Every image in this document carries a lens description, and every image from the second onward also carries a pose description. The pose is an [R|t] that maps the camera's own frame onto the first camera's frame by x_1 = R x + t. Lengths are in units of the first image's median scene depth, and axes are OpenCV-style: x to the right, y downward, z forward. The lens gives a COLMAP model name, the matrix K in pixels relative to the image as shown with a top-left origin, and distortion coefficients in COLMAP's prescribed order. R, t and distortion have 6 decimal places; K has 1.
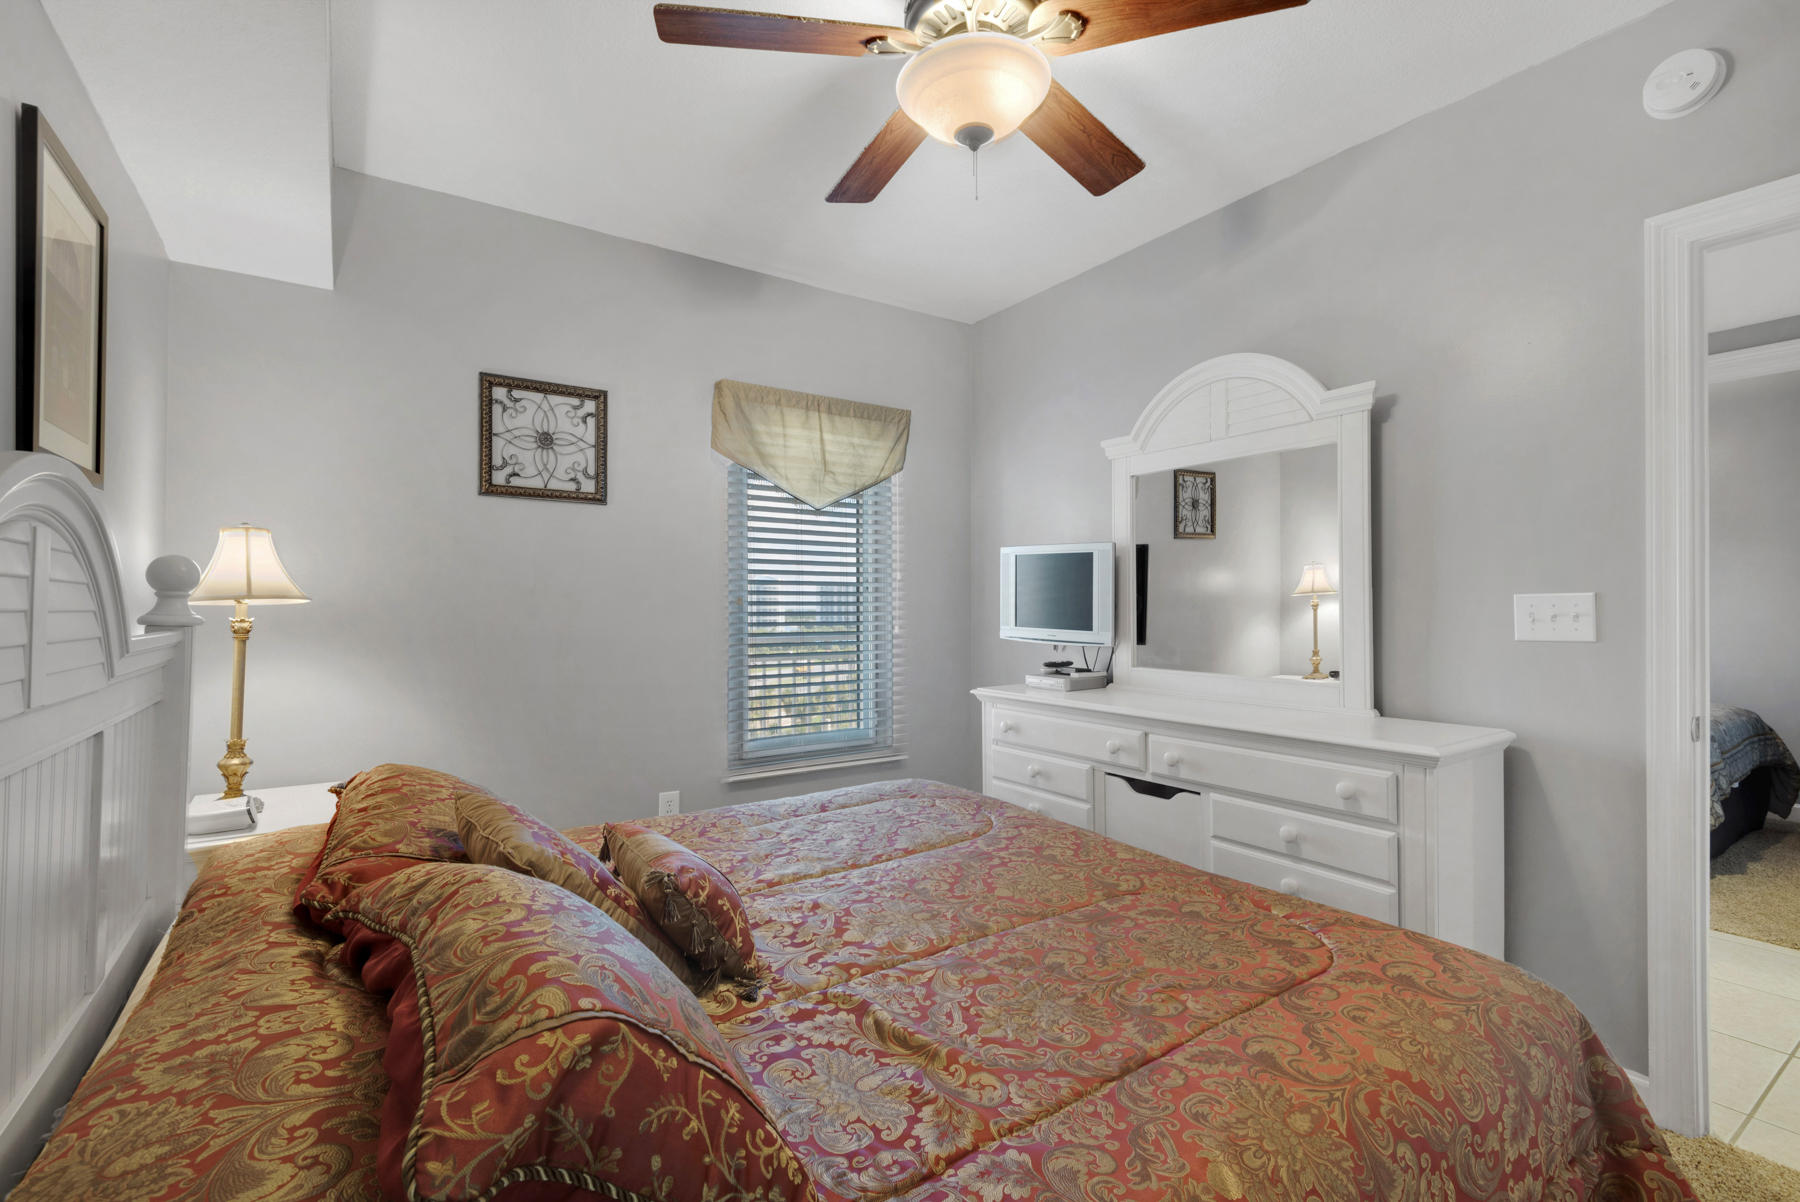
lens RADIAL K [[810.3, 0, 886.6], [0, 810.3, 599.6], [0, 0, 1]] dist [0.031967, -0.018575]
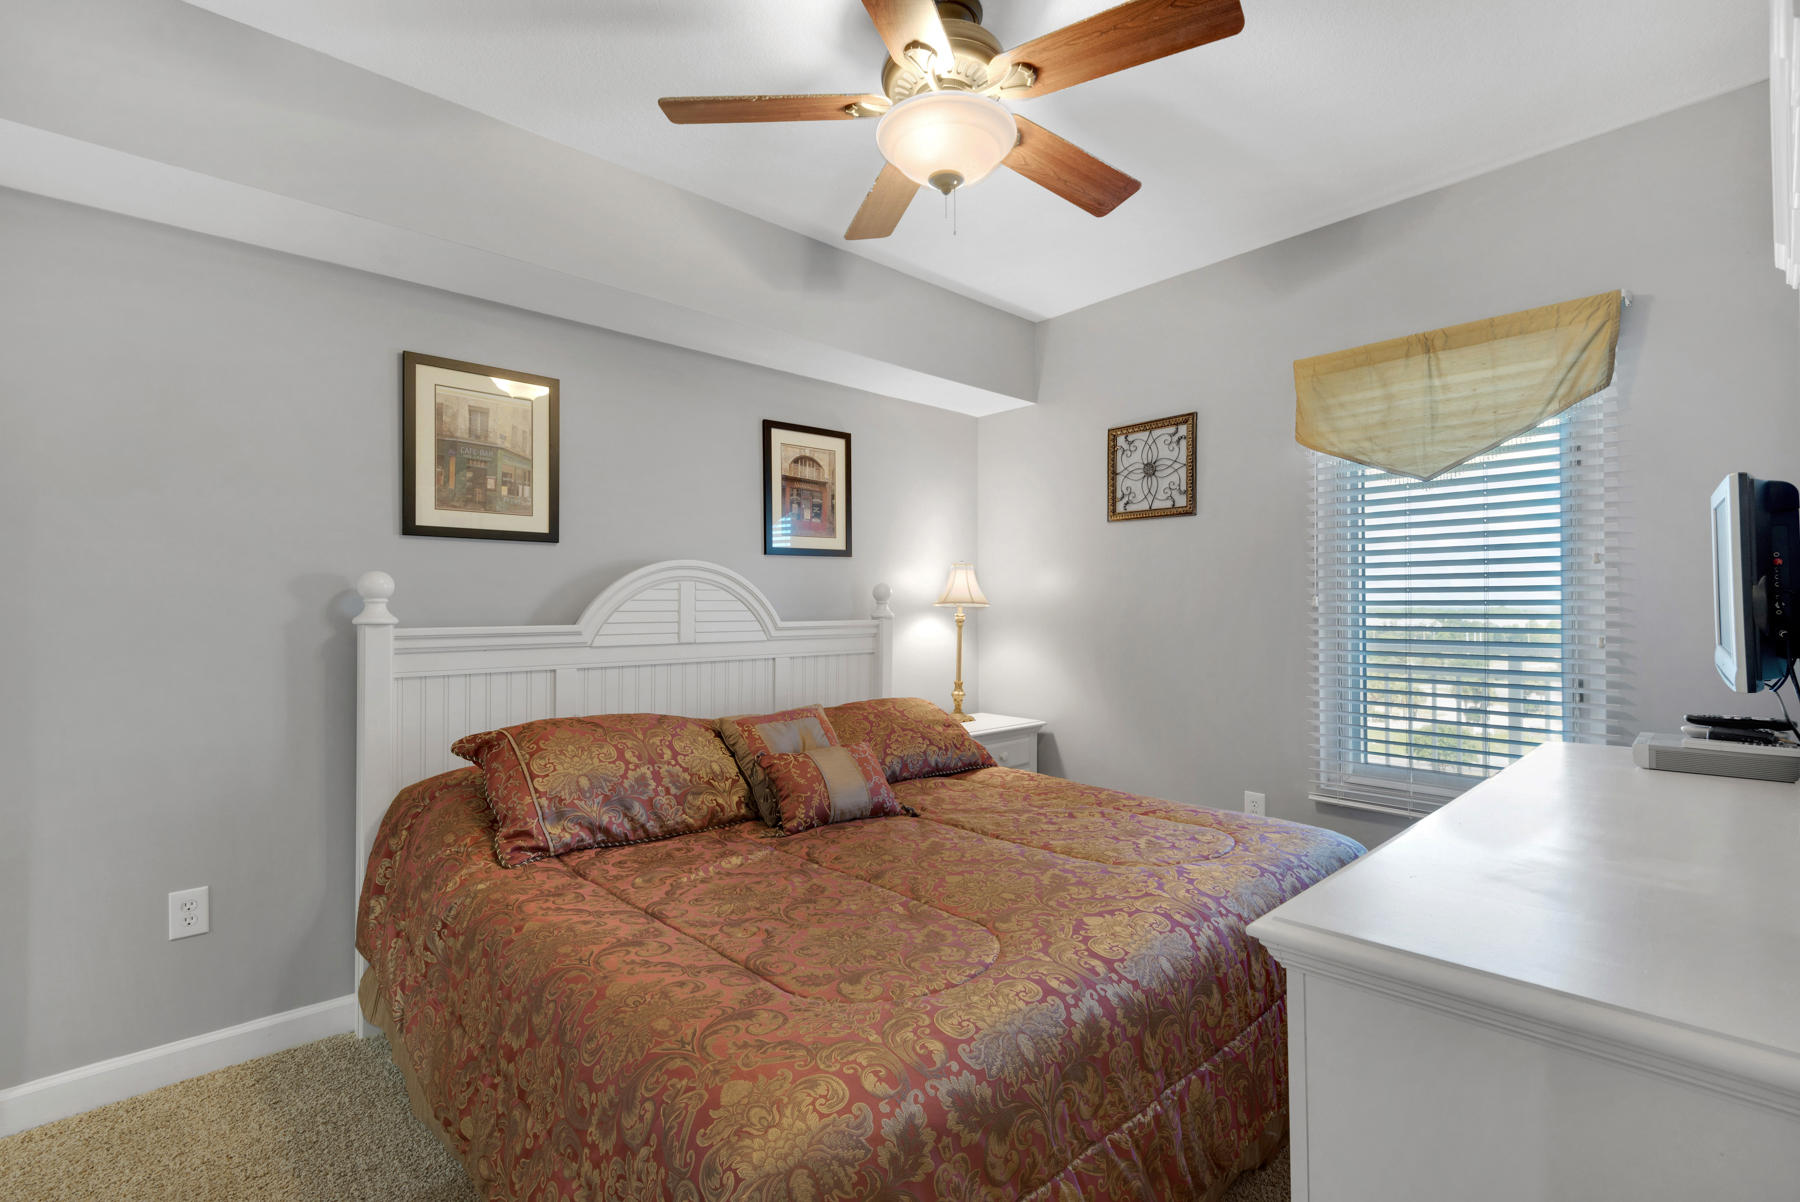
lens RADIAL K [[810.3, 0, 931.7], [0, 810.3, 585.4], [0, 0, 1]] dist [0.031967, -0.018575]
pose [[0.178490, -0.022765, -0.983678, 0.720882], [0.010666, 0.999718, -0.021201, -0.001068], [0.983884, -0.006708, 0.178683, 0.474145]]
